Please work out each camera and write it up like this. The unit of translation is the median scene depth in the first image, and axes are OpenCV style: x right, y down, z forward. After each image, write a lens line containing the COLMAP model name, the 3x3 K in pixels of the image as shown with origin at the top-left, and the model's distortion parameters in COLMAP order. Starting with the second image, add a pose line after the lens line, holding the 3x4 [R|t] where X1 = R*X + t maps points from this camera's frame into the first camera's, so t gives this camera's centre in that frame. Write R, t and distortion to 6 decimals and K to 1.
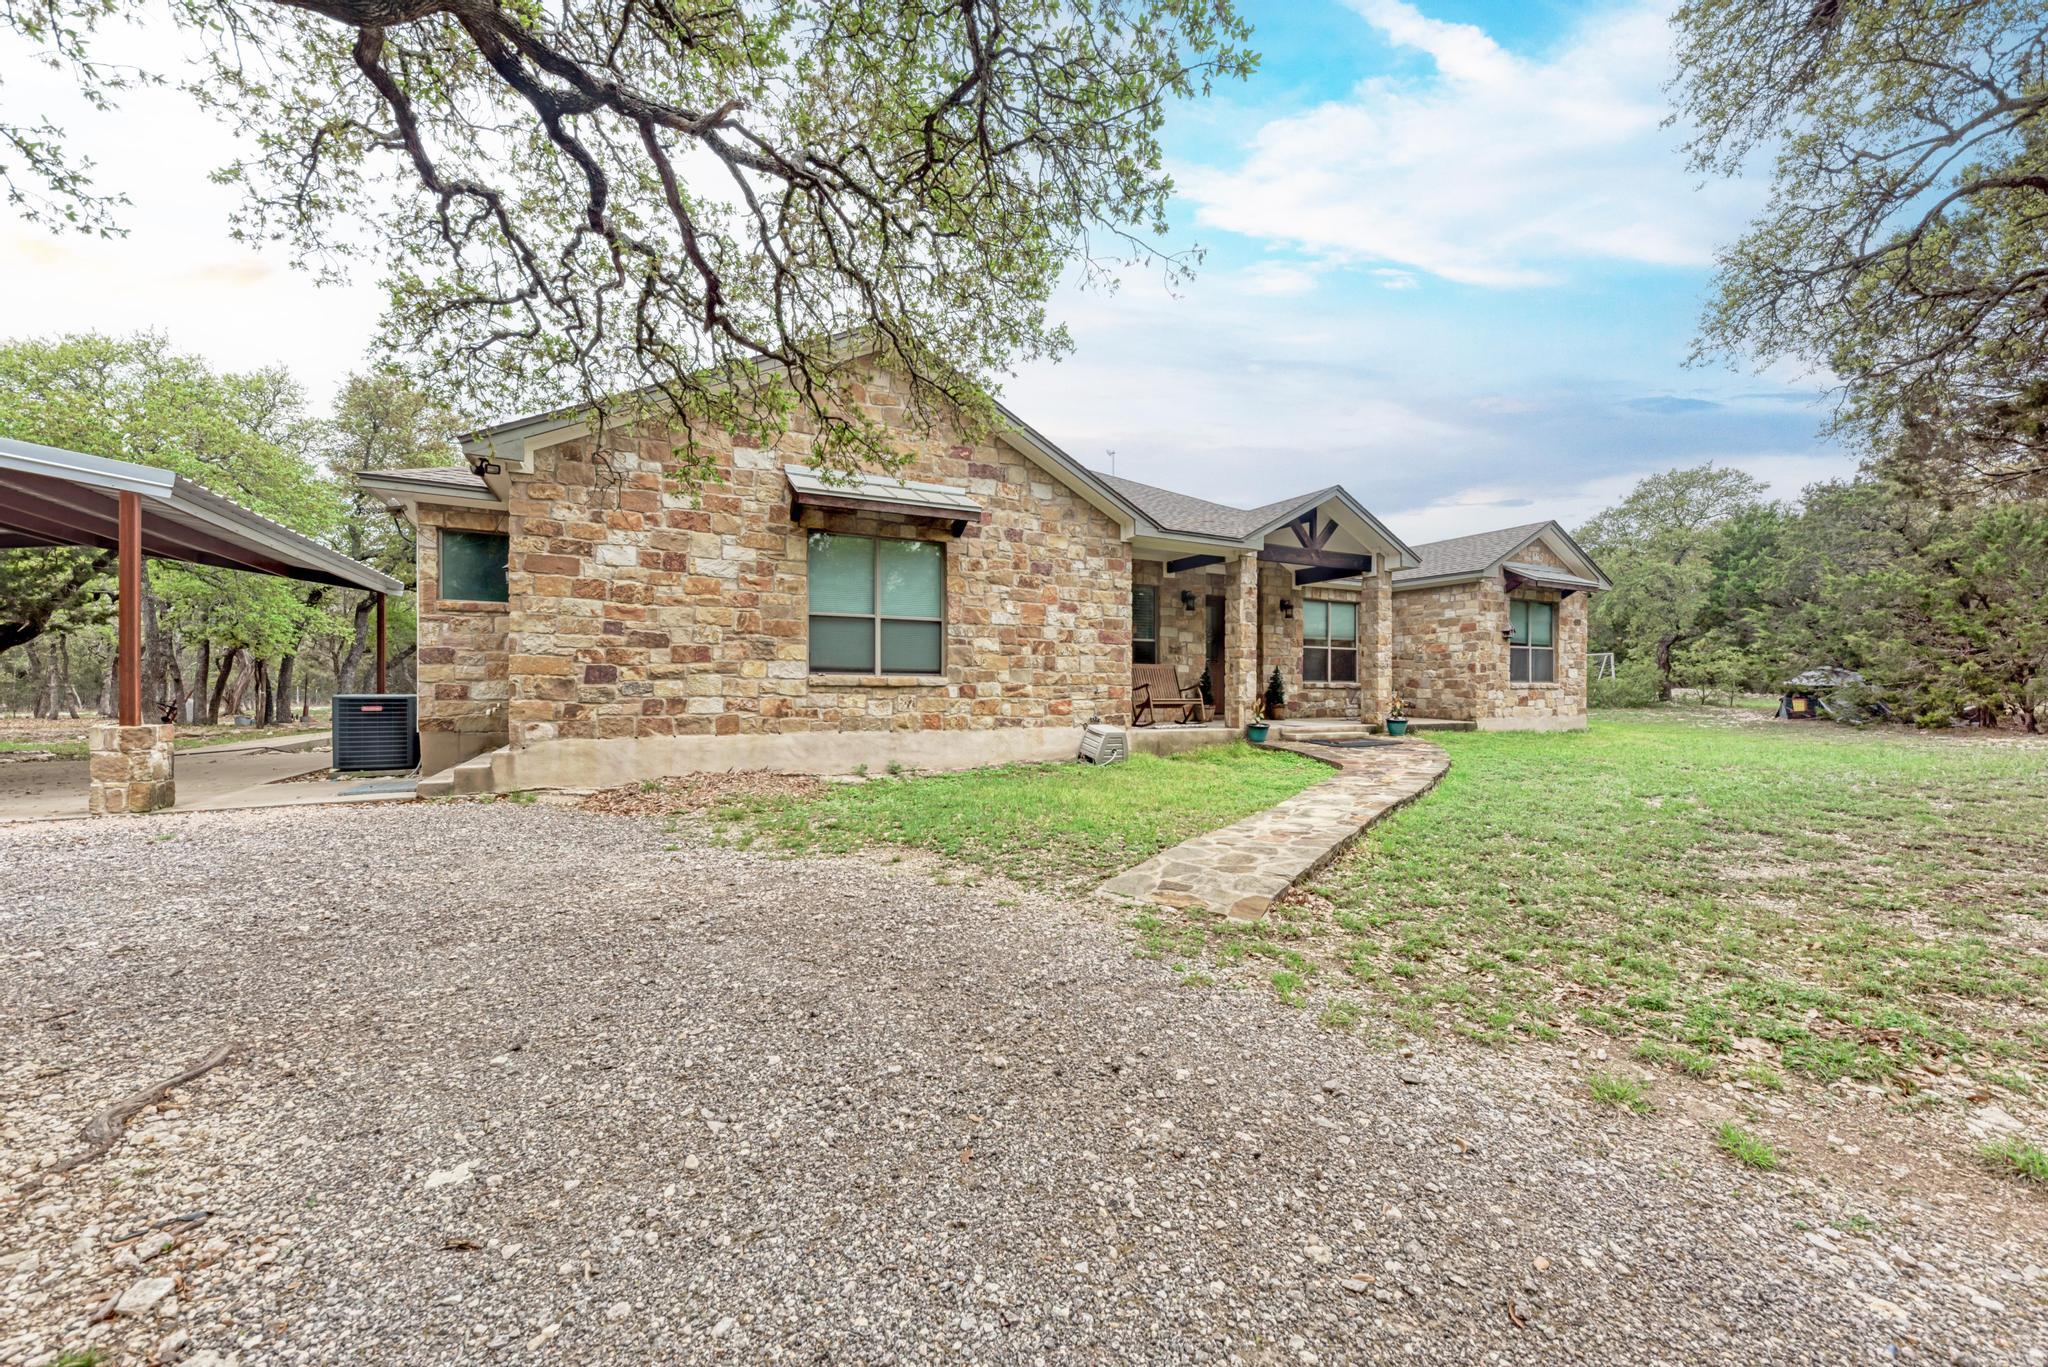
lens RADIAL K [[743.1, 0, 1030.2], [0, 743.1, 673.6], [0, 0, 1]] dist [0.002397, -0.000668]
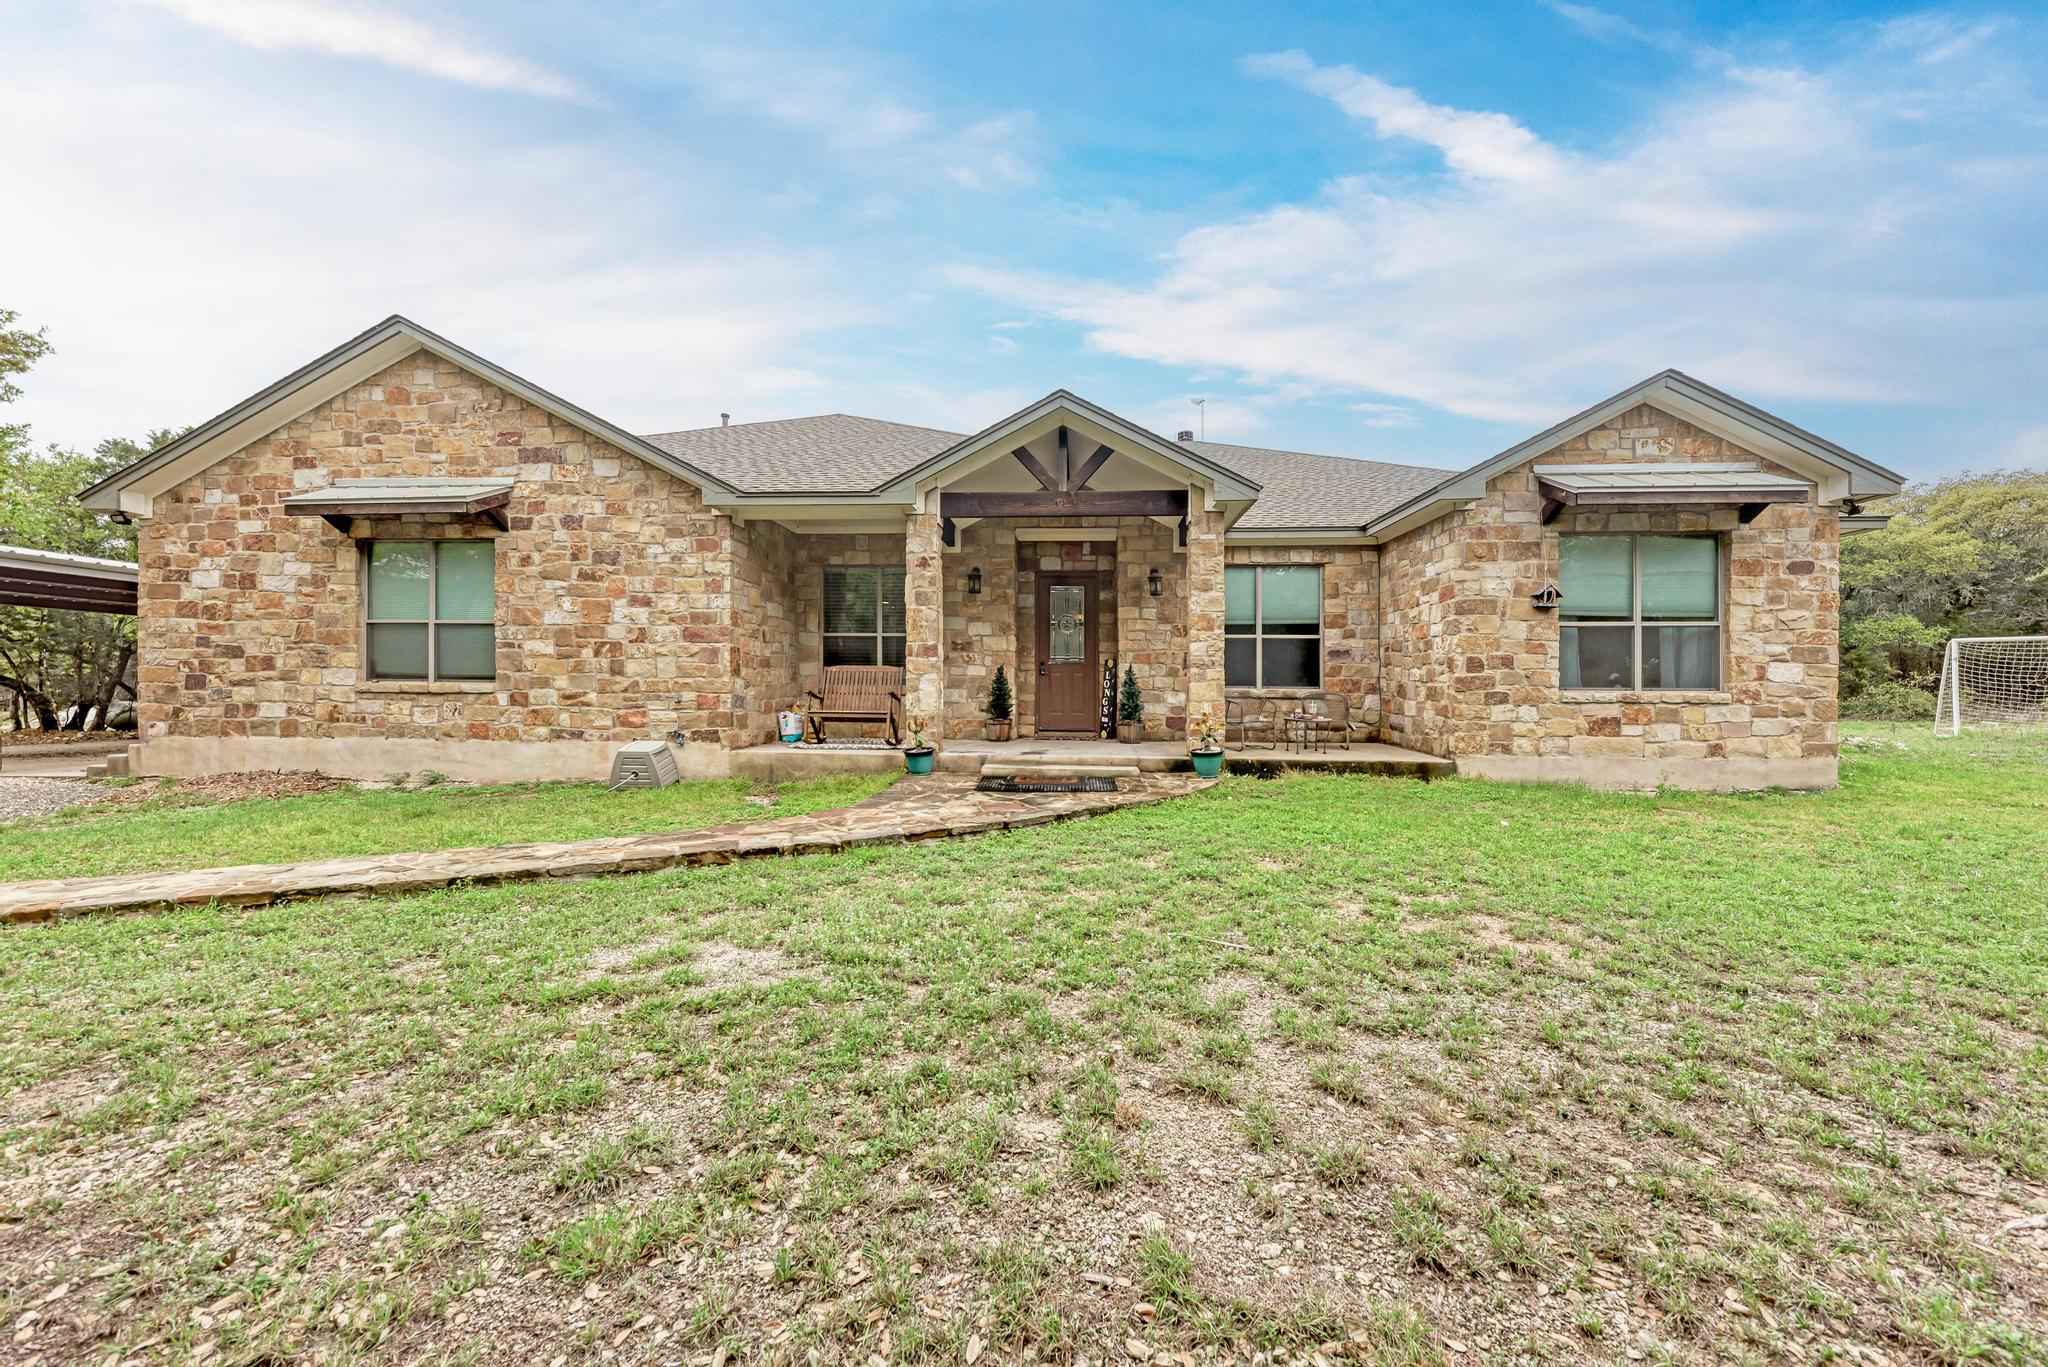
lens RADIAL K [[743.1, 0, 1091.3], [0, 743.1, 676.5], [0, 0, 1]] dist [0.002397, -0.000668]
pose [[0.856849, -0.002701, -0.515560, 0.987735], [0.005338, 0.999979, 0.003633, -0.003358], [0.515539, -0.005865, 0.856846, 0.576912]]
